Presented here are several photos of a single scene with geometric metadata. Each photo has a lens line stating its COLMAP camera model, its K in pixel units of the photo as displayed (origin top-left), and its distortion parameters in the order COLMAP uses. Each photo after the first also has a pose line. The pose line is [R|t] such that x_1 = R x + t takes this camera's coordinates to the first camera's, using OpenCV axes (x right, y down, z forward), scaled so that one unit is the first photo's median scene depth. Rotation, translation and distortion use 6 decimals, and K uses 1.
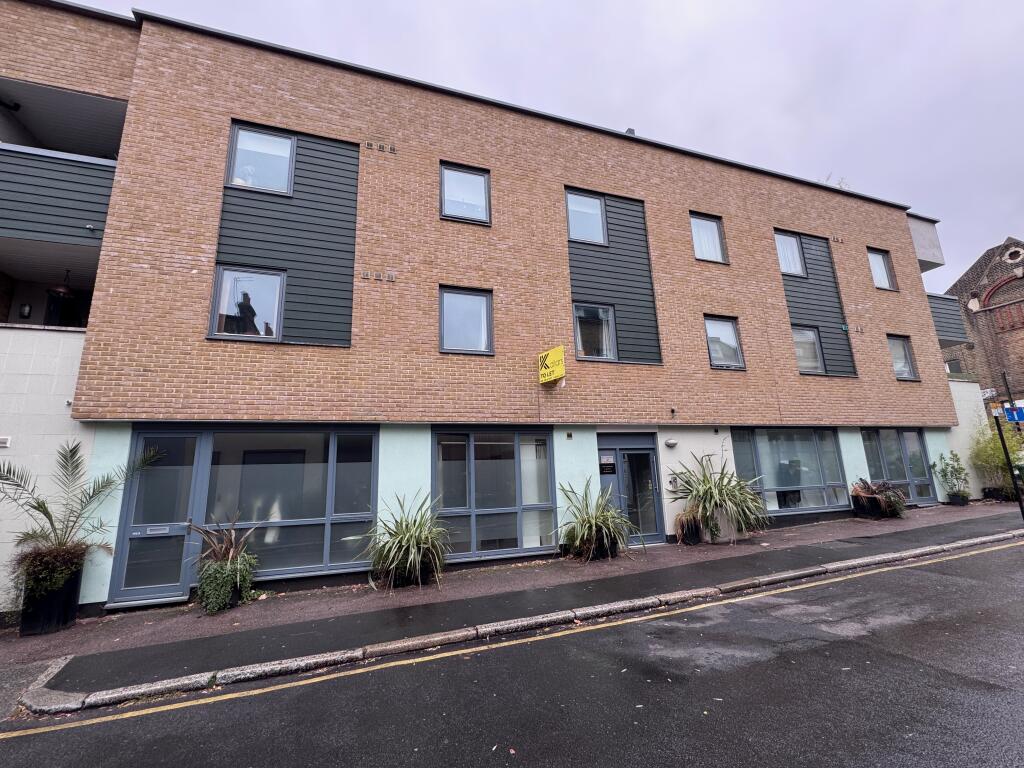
lens RADIAL K [[451.1, 0, 512.0], [0, 451.1, 384.0], [0, 0, 1]] dist [-0.001010, -0.000223]
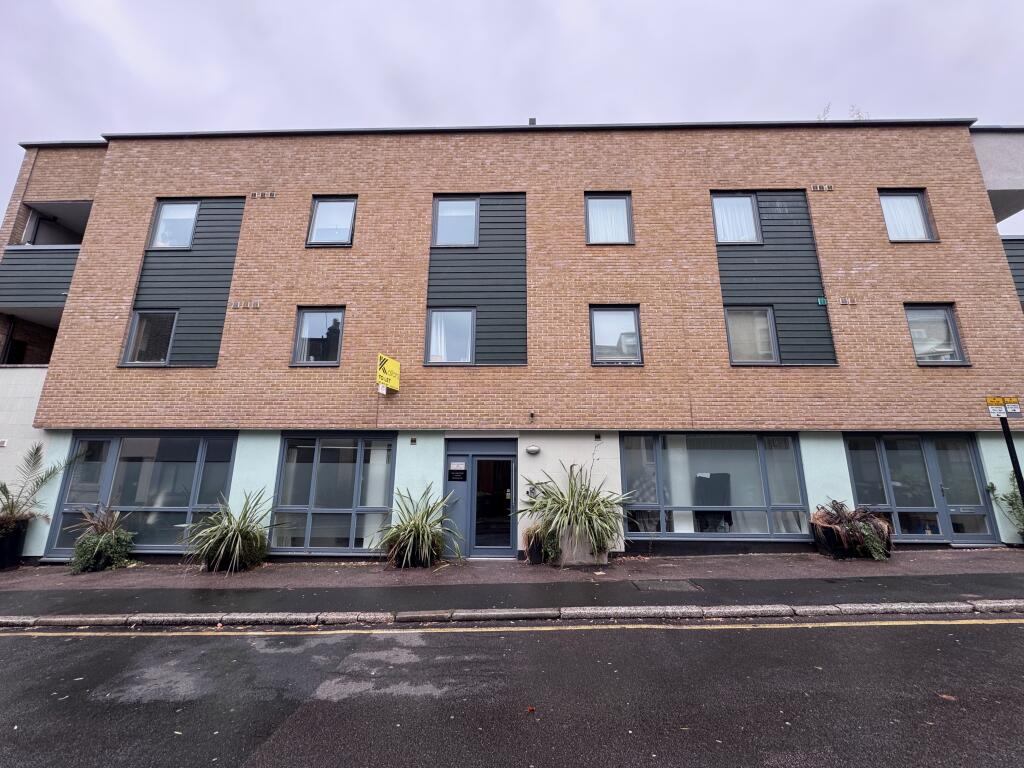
lens RADIAL K [[405.3, 0, 511.5], [0, 405.3, 395.2], [0, 0, 1]] dist [-0.000841, -0.000082]
pose [[0.933750, -0.035068, -0.356203, 0.642387], [0.035564, 0.999354, -0.005159, 0.023789], [0.356153, -0.007851, 0.934395, 0.228835]]
